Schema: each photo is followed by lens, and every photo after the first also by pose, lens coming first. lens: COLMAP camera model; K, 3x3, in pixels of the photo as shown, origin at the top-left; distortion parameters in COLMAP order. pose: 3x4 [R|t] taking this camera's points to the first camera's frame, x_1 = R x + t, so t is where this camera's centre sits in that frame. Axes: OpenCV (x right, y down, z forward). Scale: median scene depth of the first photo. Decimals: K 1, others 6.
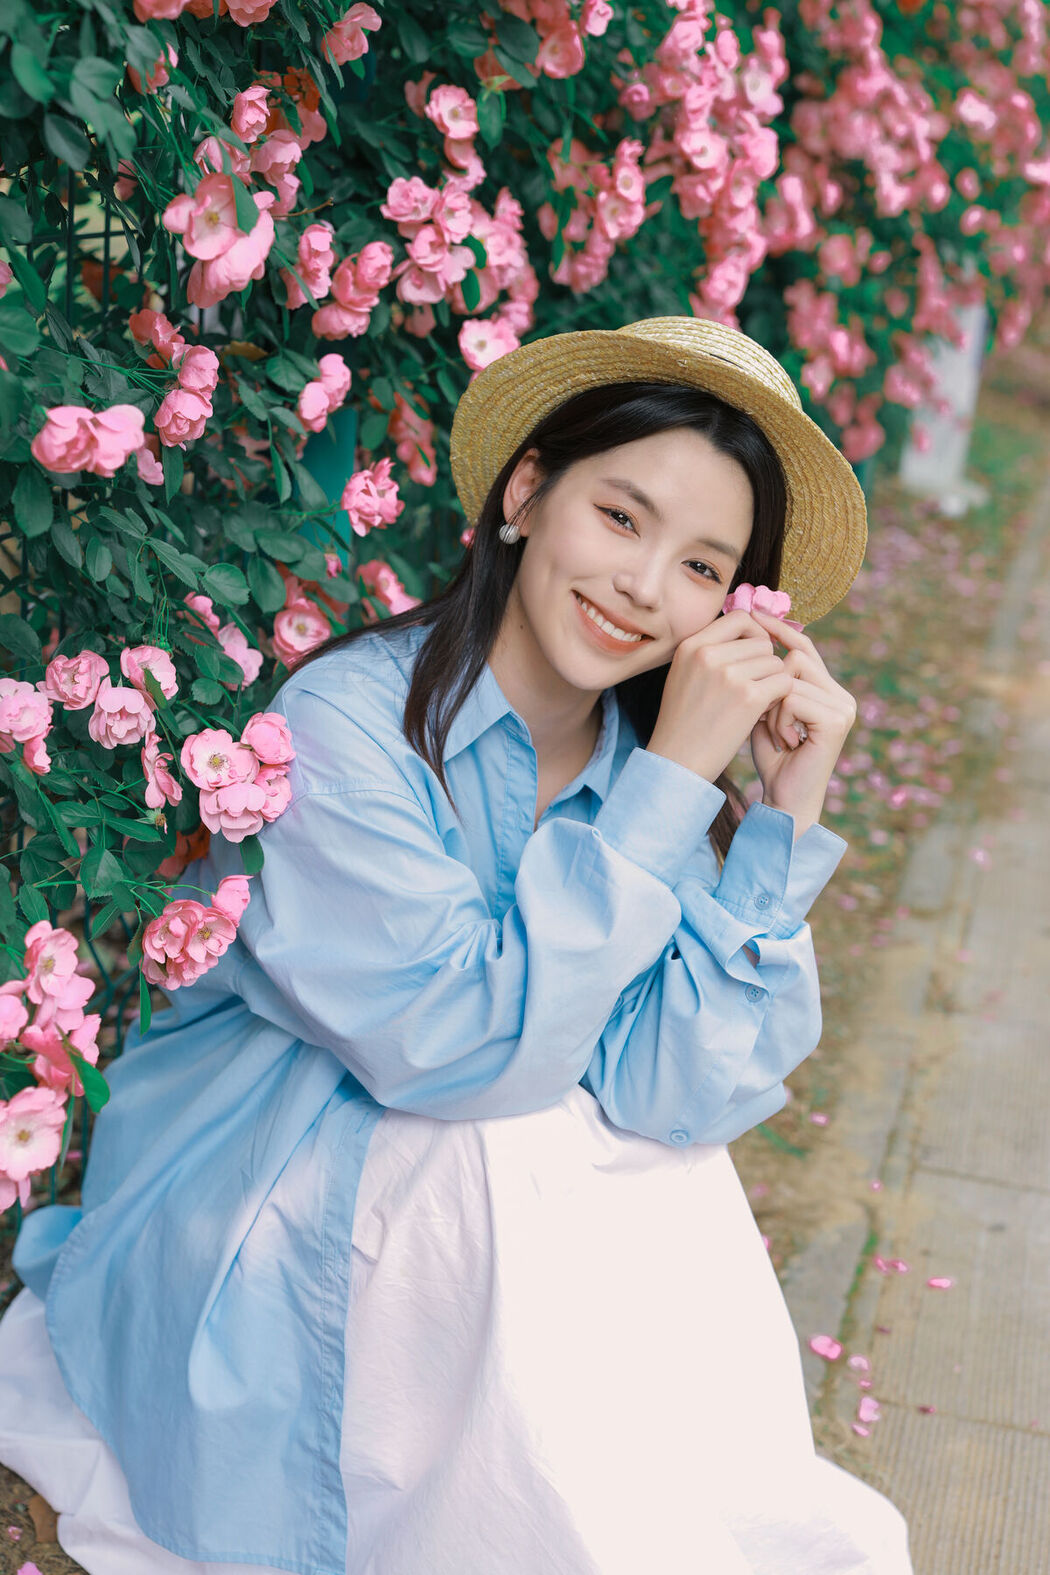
lens RADIAL K [[2231.4, 0, 525.0], [0, 2231.4, 787.5], [0, 0, 1]] dist [-0.011158, 0.048842]
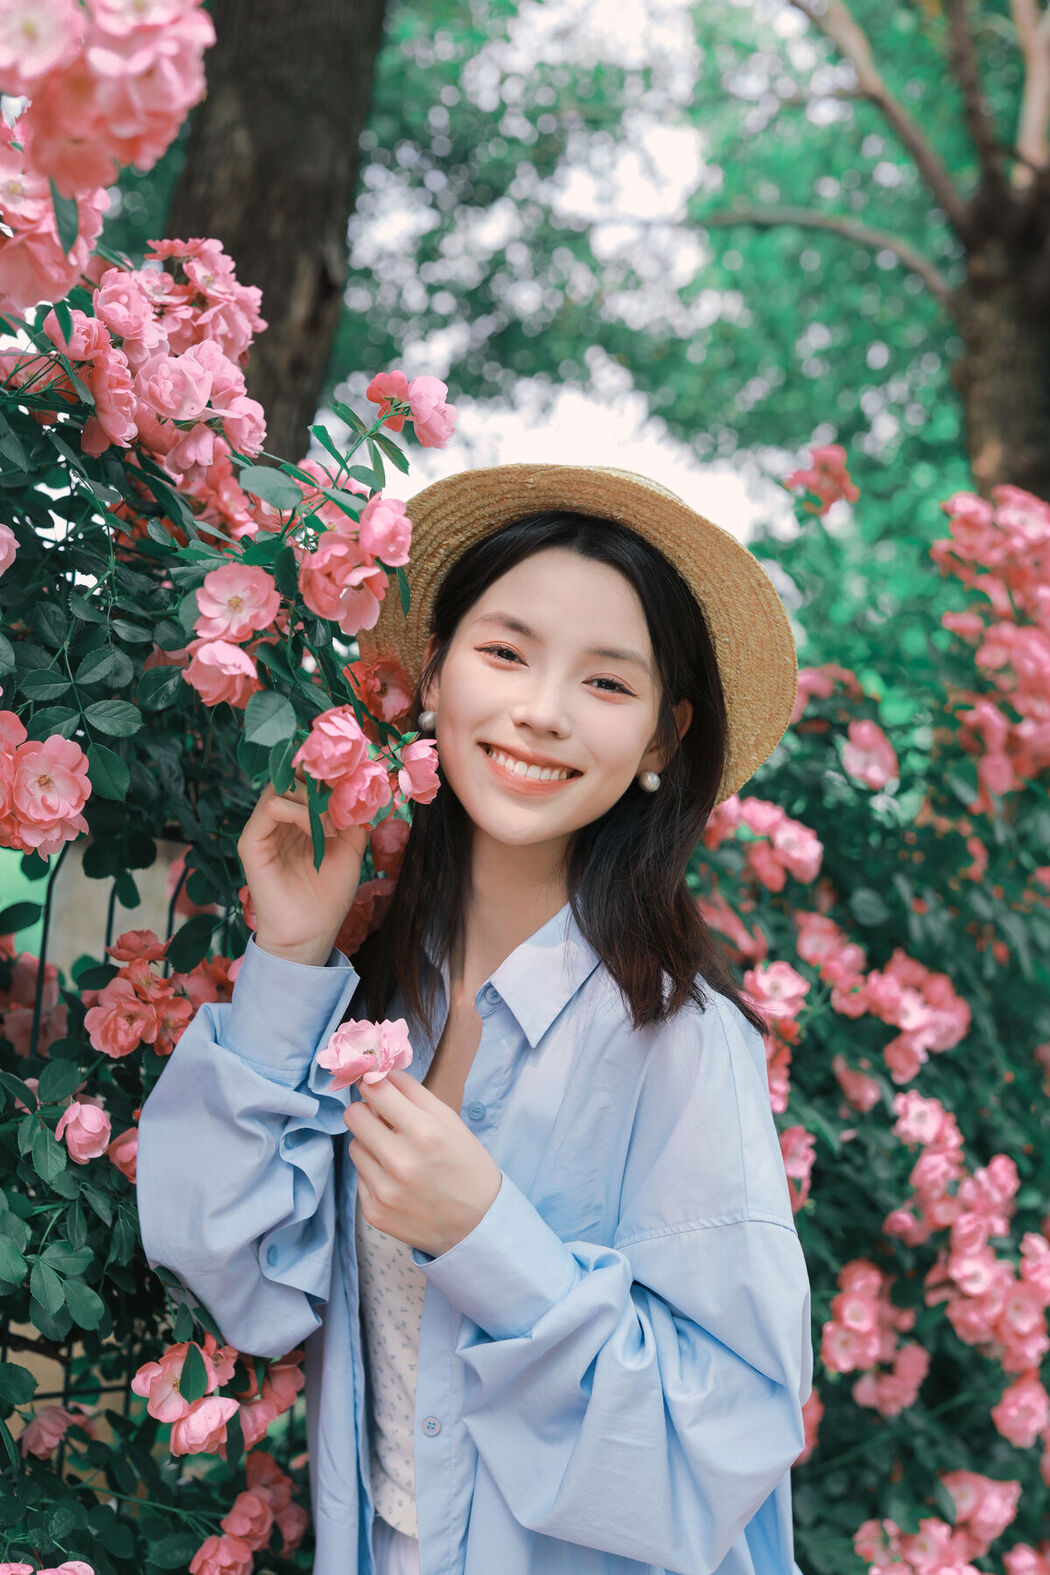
lens RADIAL K [[2231.4, 0, 525.0], [0, 2231.4, 787.5], [0, 0, 1]] dist [-0.011158, 0.048842]
pose [[0.943140, -0.070465, -0.324841, 0.249303], [-0.082382, 0.897229, -0.433813, -0.036979], [0.322026, 0.435908, 0.840407, 0.008154]]
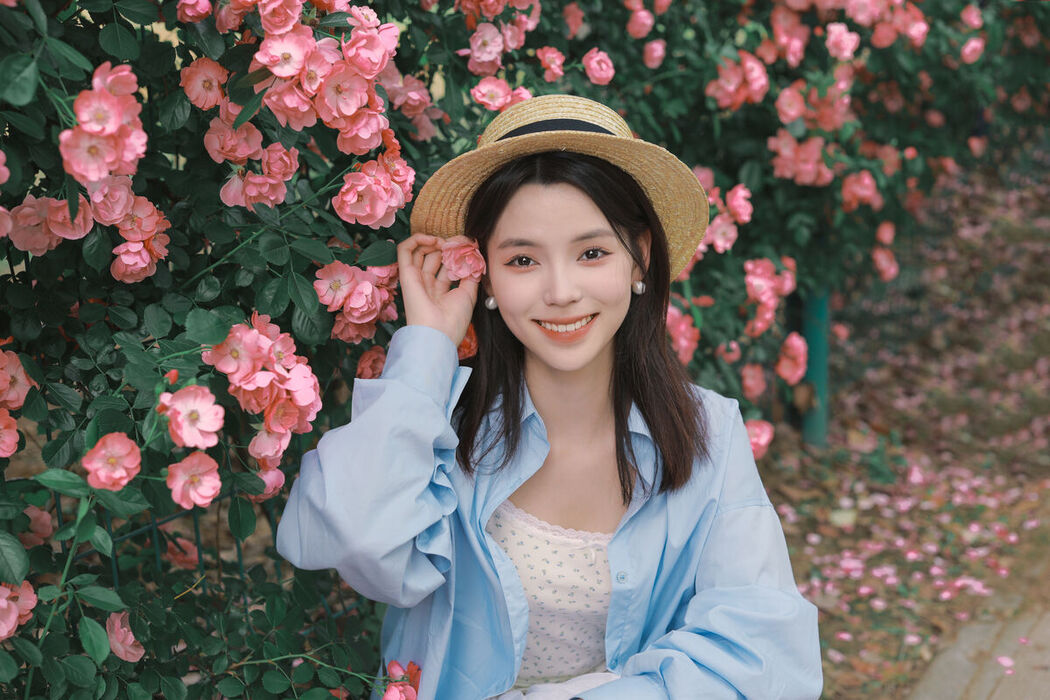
lens RADIAL K [[1484.2, 0, 525.0], [0, 1484.2, 350.0], [0, 0, 1]] dist [0.014049, -0.018100]
pose [[0.956389, -0.068636, -0.283919, 0.361007], [0.049667, 0.996059, -0.073487, -0.132571], [0.287844, 0.056181, 0.956028, 0.511052]]
